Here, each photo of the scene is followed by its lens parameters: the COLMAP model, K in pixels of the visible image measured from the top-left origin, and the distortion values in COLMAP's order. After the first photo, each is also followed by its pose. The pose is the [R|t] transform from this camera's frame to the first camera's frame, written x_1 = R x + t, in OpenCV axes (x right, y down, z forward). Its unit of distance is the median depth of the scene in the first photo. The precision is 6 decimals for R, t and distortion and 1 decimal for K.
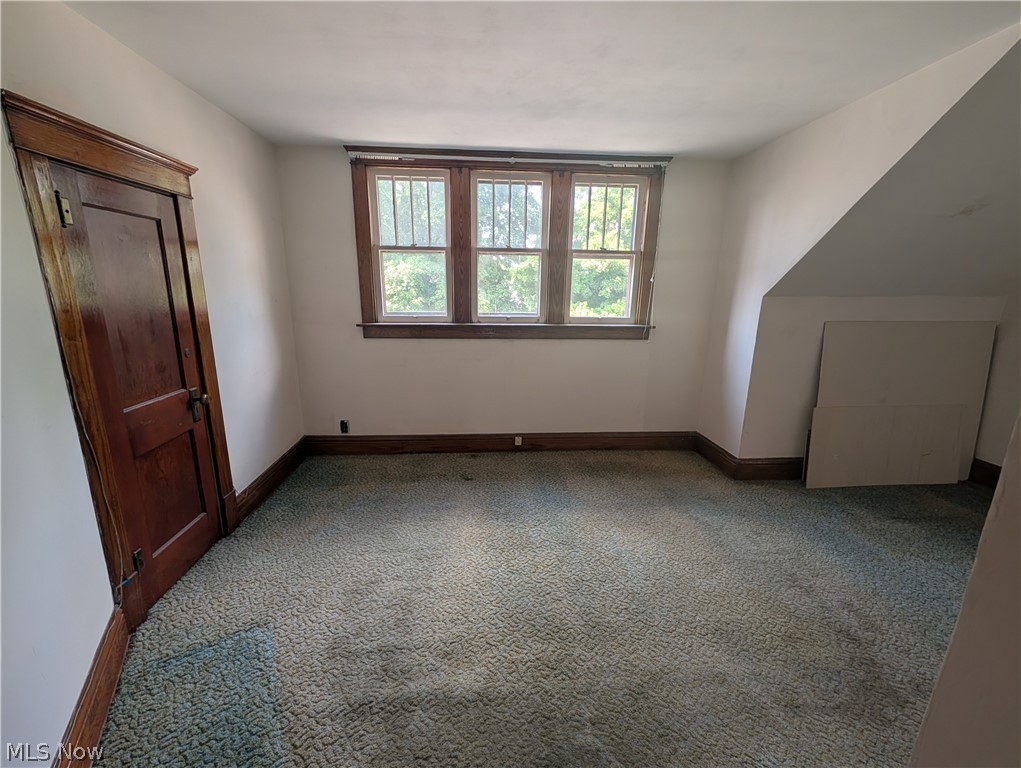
lens RADIAL K [[412.5, 0, 510.5], [0, 412.5, 384.0], [0, 0, 1]] dist [0.000286, -0.000099]
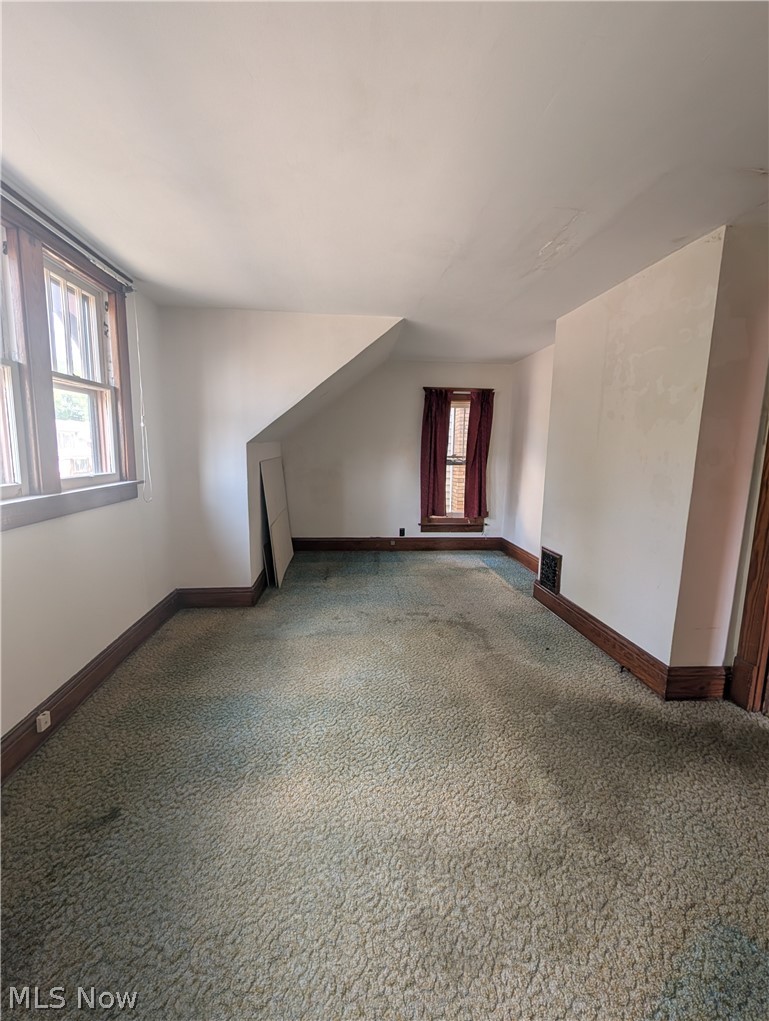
lens RADIAL K [[412.5, 0, 379.5], [0, 412.5, 504.9], [0, 0, 1]] dist [0.000286, -0.000099]
pose [[0.002615, -0.157564, 0.987505, -0.643970], [0.217103, 0.964045, 0.153246, -0.161380], [-0.976145, 0.213989, 0.036728, 0.717879]]
